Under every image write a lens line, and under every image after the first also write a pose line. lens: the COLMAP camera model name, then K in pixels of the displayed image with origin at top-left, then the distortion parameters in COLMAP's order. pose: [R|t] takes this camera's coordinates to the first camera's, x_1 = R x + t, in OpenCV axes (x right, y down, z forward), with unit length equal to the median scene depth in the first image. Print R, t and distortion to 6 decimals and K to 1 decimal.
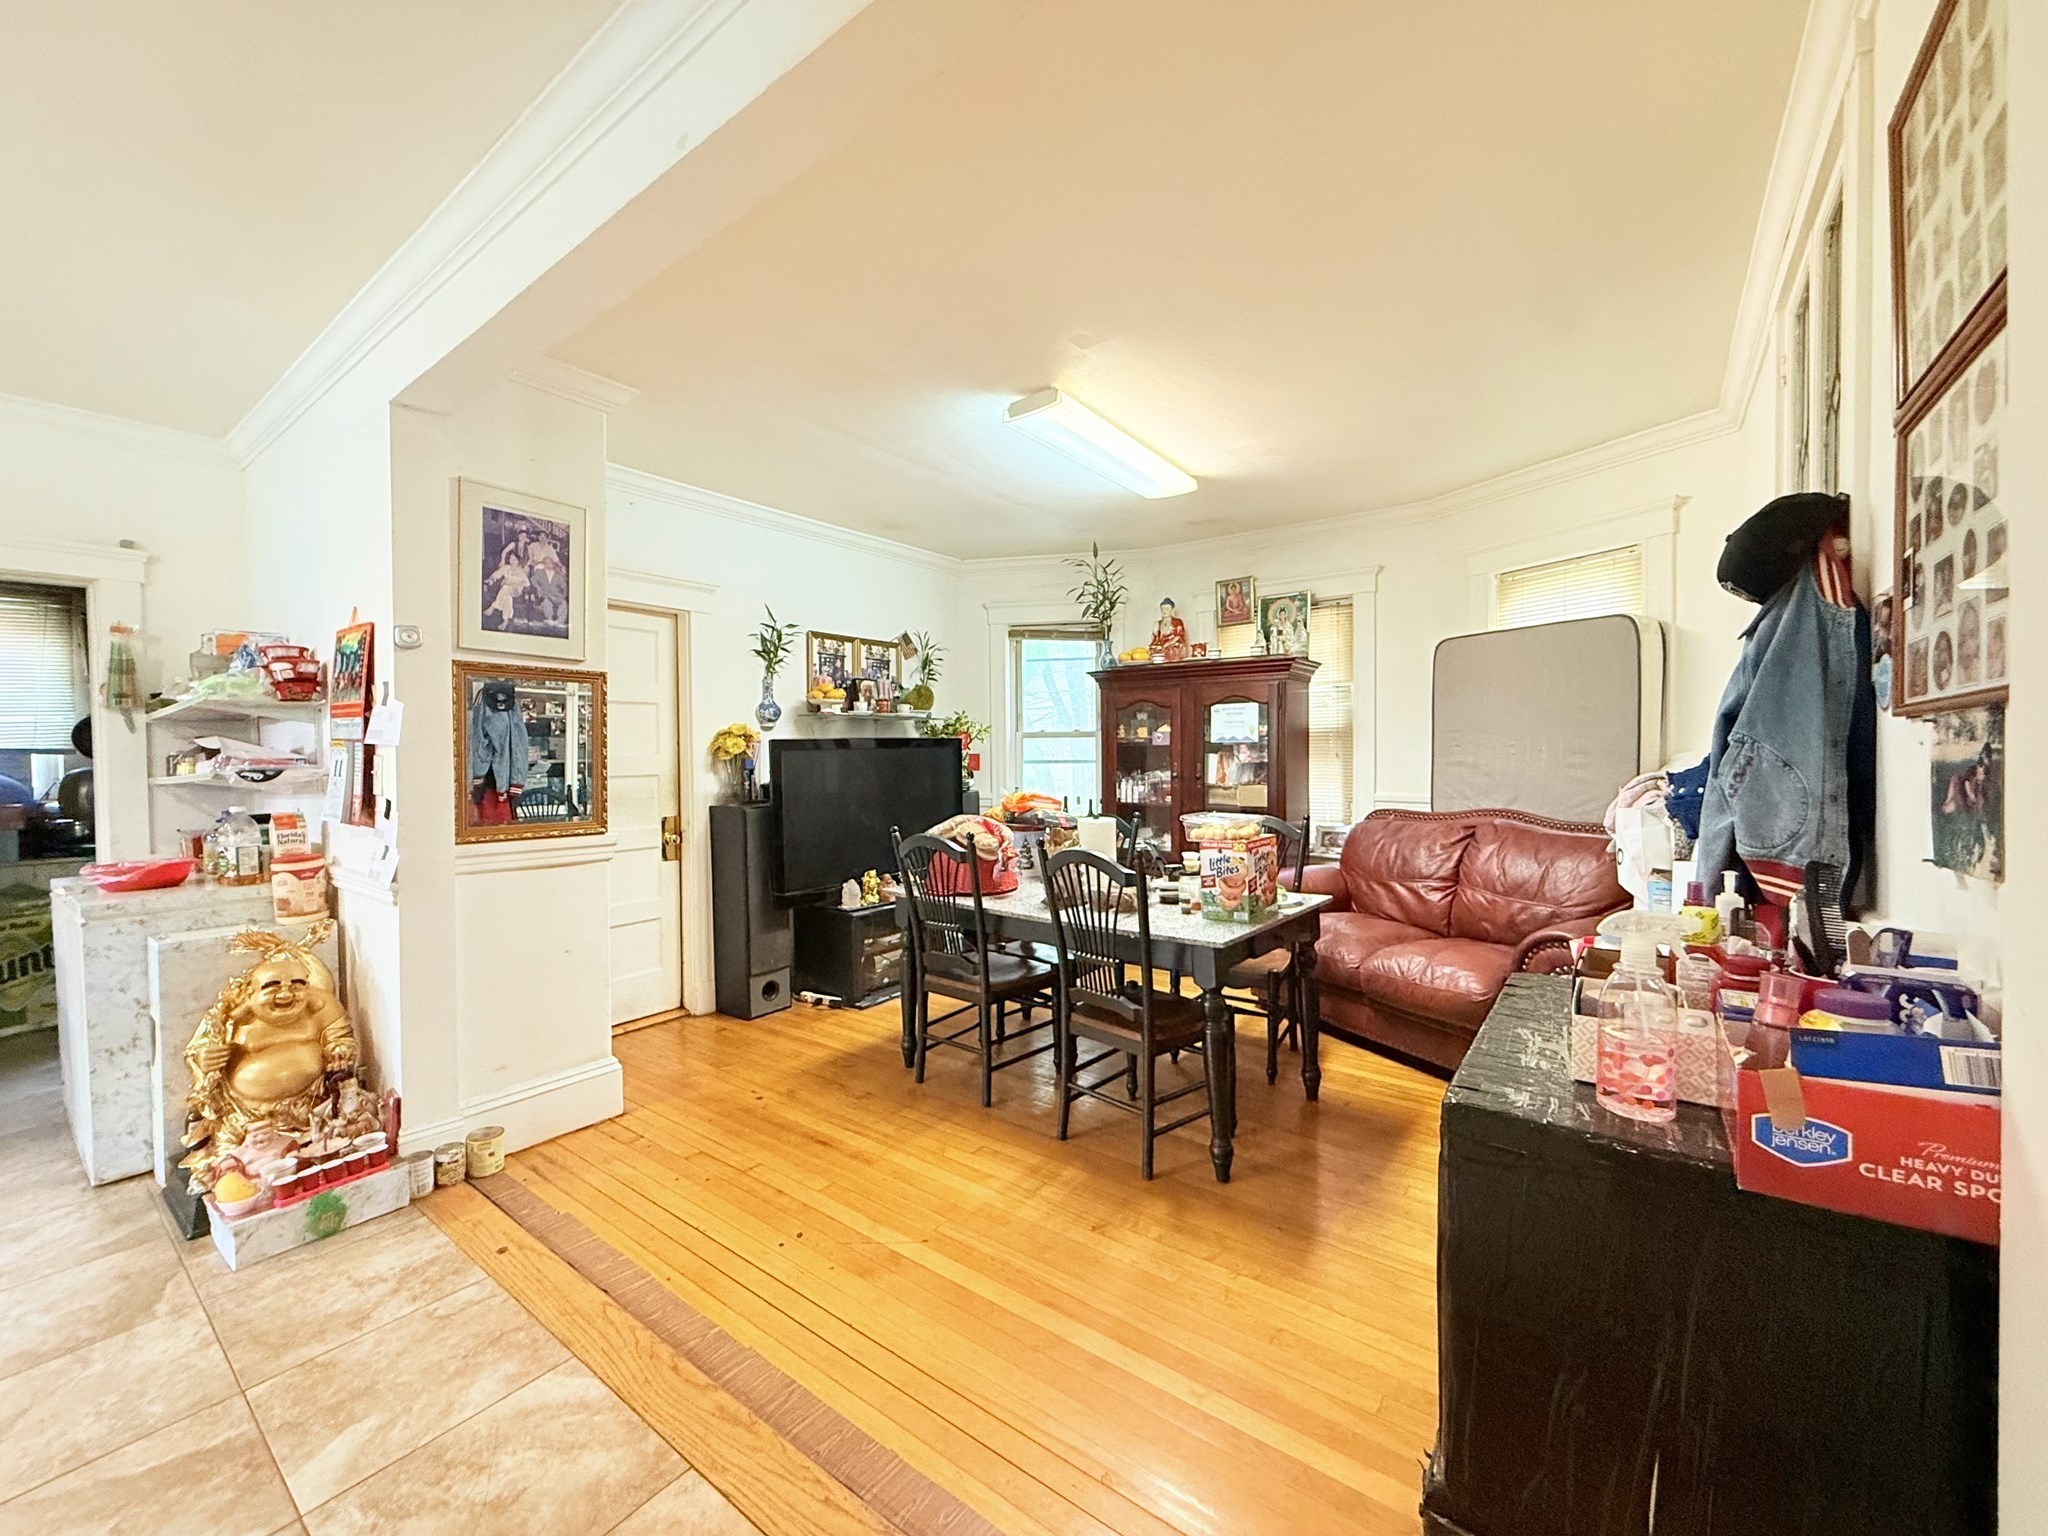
lens RADIAL K [[814.8, 0, 1017.8], [0, 814.8, 771.0], [0, 0, 1]] dist [0.000131, -0.000032]
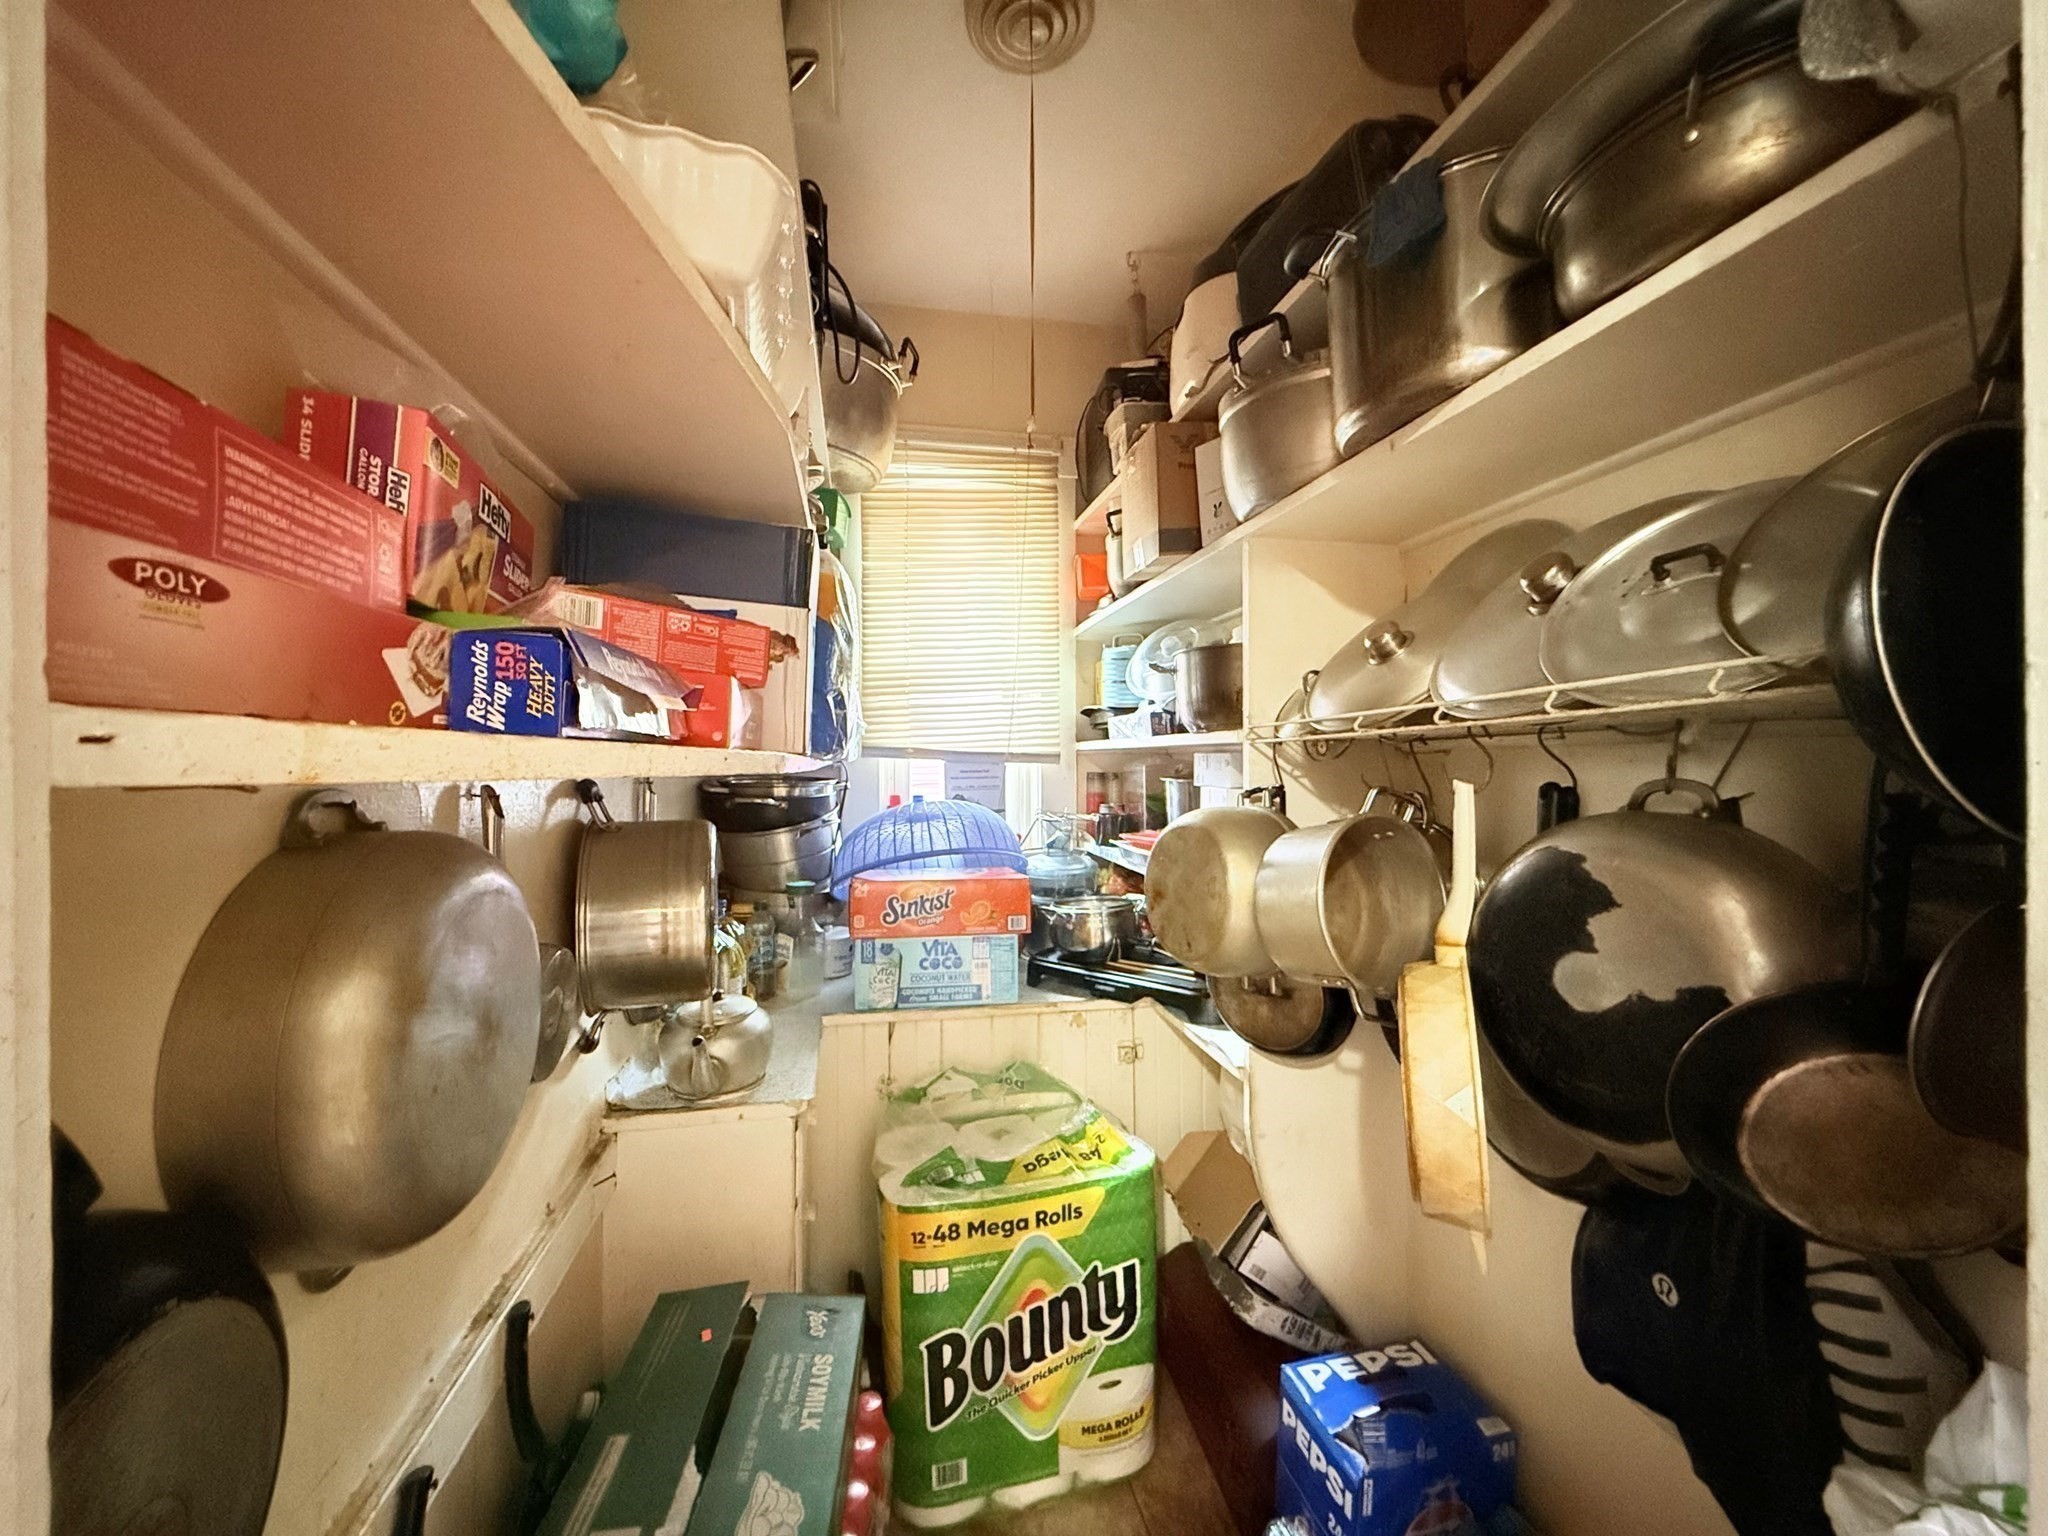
lens RADIAL K [[814.8, 0, 1017.8], [0, 814.8, 771.0], [0, 0, 1]] dist [0.000131, -0.000032]
pose [[0.750028, 0.004267, -0.661392, -1.235712], [-0.007862, 0.999966, -0.002465, -0.018655], [0.661359, 0.007049, 0.750036, 0.883495]]
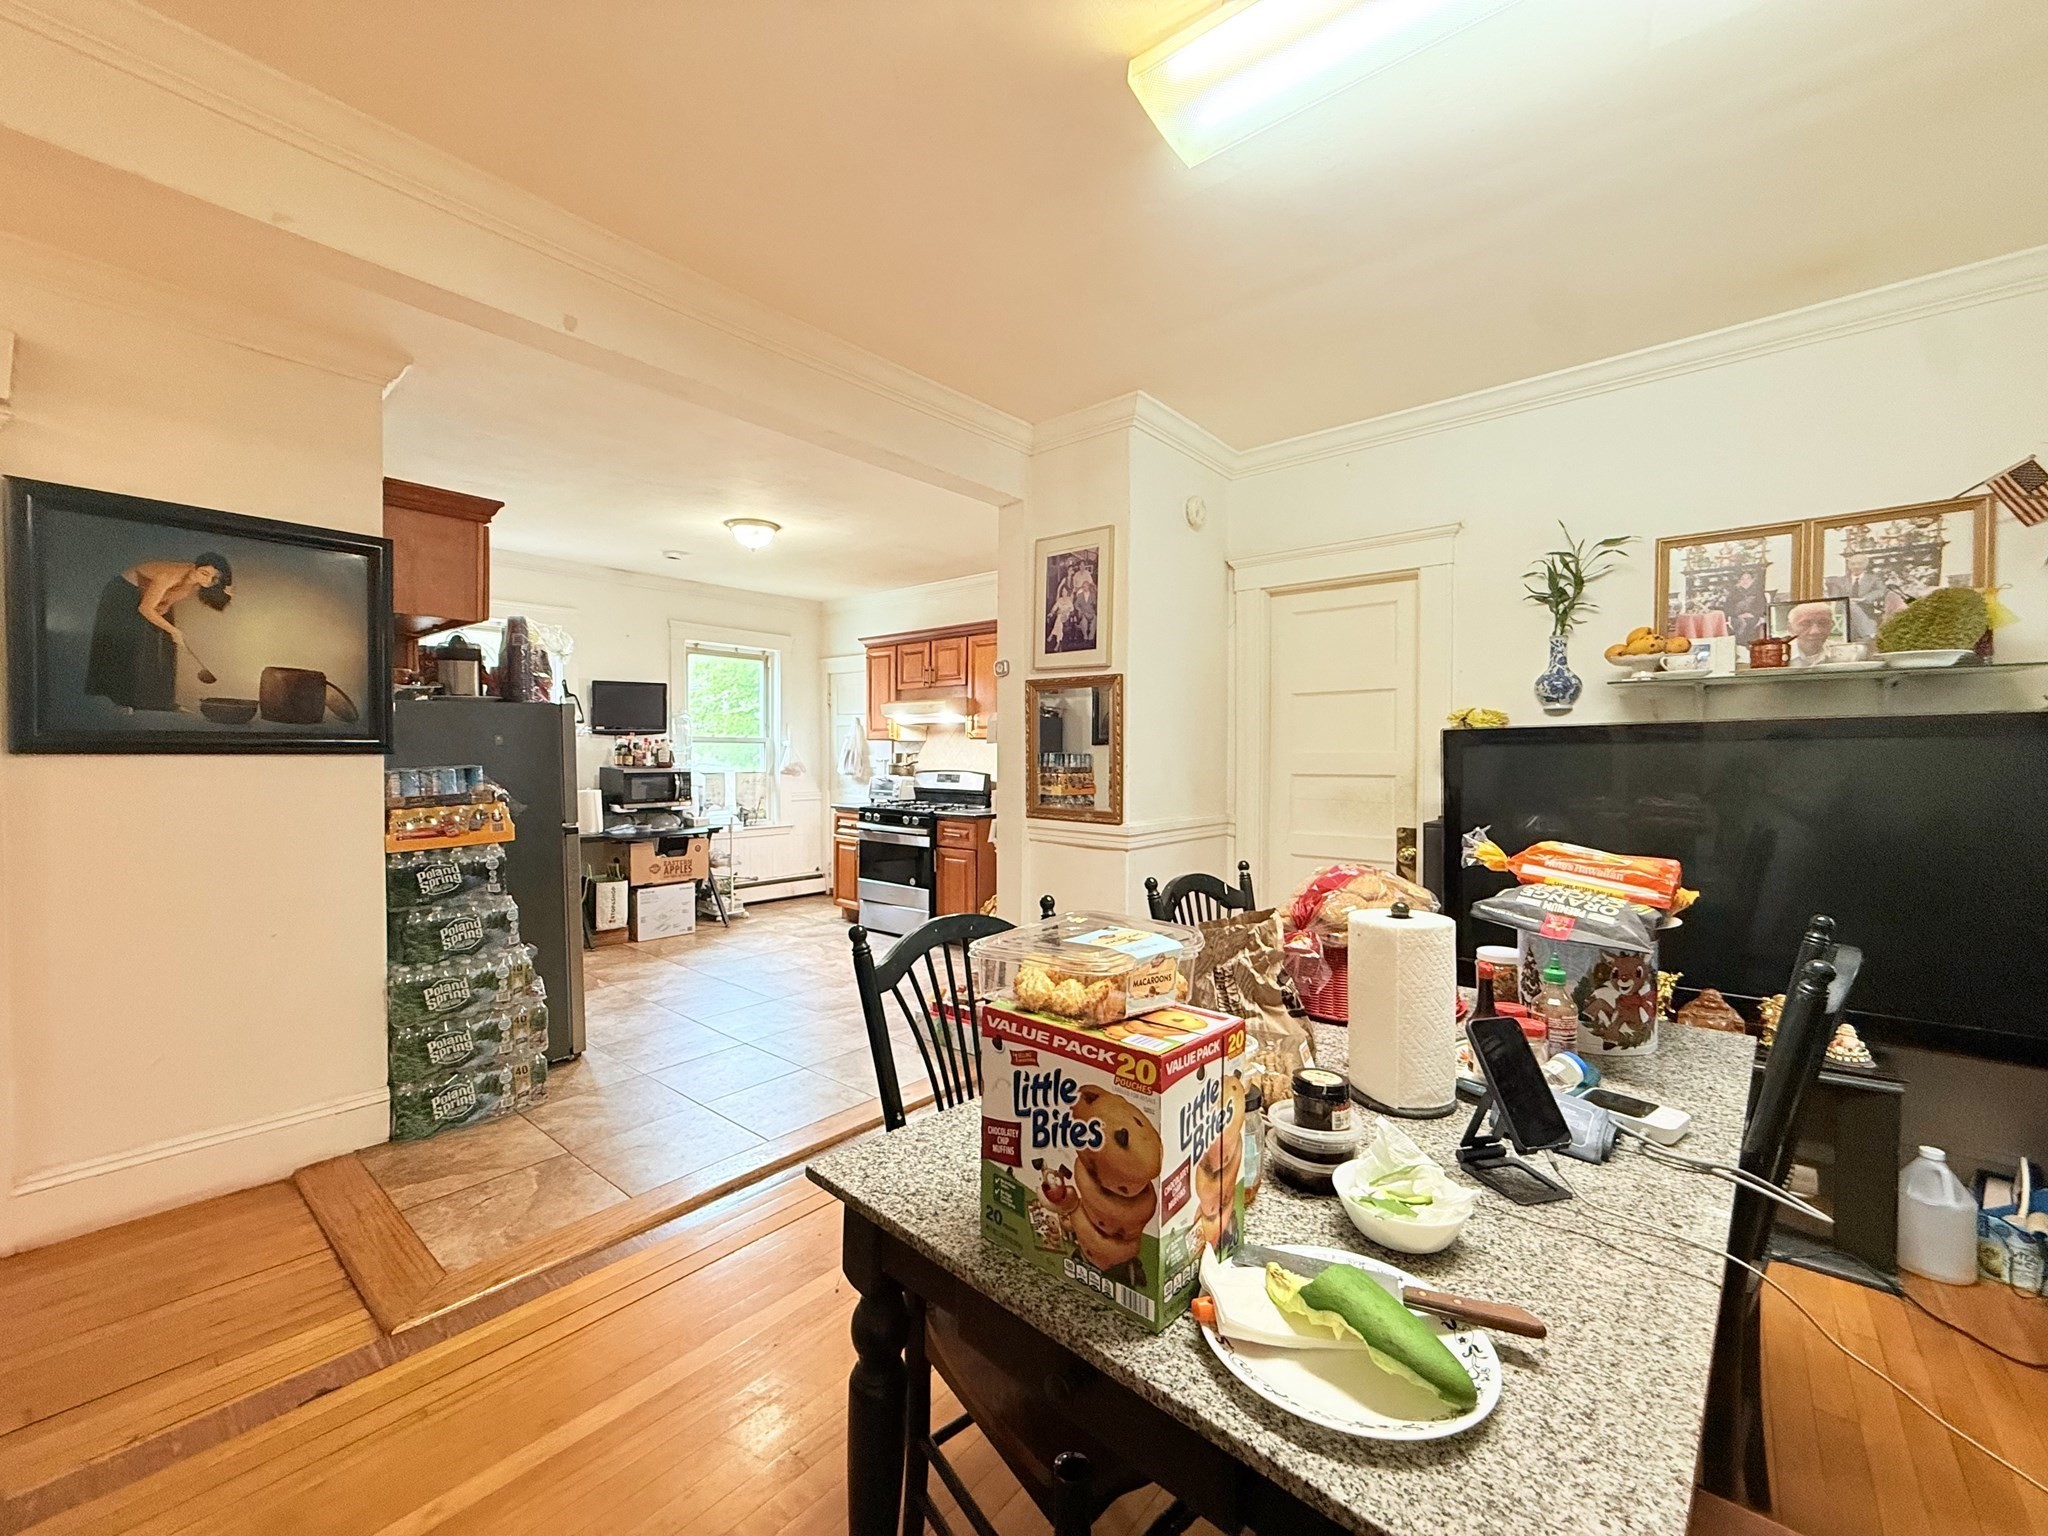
lens RADIAL K [[814.8, 0, 1017.8], [0, 814.8, 771.0], [0, 0, 1]] dist [0.000131, -0.000032]
pose [[-0.056617, 0.030462, -0.997931, 0.541490], [-0.020677, 0.999284, 0.031676, -0.023812], [0.998182, 0.022428, -0.055947, 0.881195]]
